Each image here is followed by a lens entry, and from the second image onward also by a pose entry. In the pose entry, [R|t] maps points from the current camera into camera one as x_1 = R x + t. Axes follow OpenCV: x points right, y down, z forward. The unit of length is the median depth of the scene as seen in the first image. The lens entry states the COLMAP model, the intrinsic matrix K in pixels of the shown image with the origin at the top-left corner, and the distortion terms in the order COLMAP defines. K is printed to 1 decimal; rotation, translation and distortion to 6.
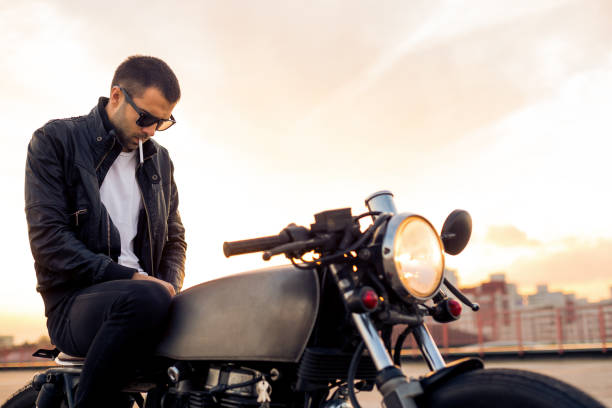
lens RADIAL K [[799.1, 0, 306.0], [0, 799.1, 204.0], [0, 0, 1]] dist [-0.014264, -0.038710]
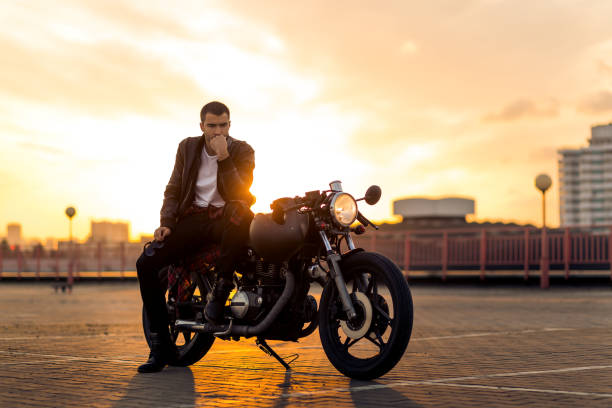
lens RADIAL K [[1812.5, 0, 306.0], [0, 1812.5, 204.0], [0, 0, 1]] dist [0.112948, 0.549264]
pose [[0.996353, 0.026957, -0.080959, 0.494489], [-0.014848, 0.989084, 0.146603, -0.821159], [0.084027, -0.144866, 0.985877, -4.860702]]
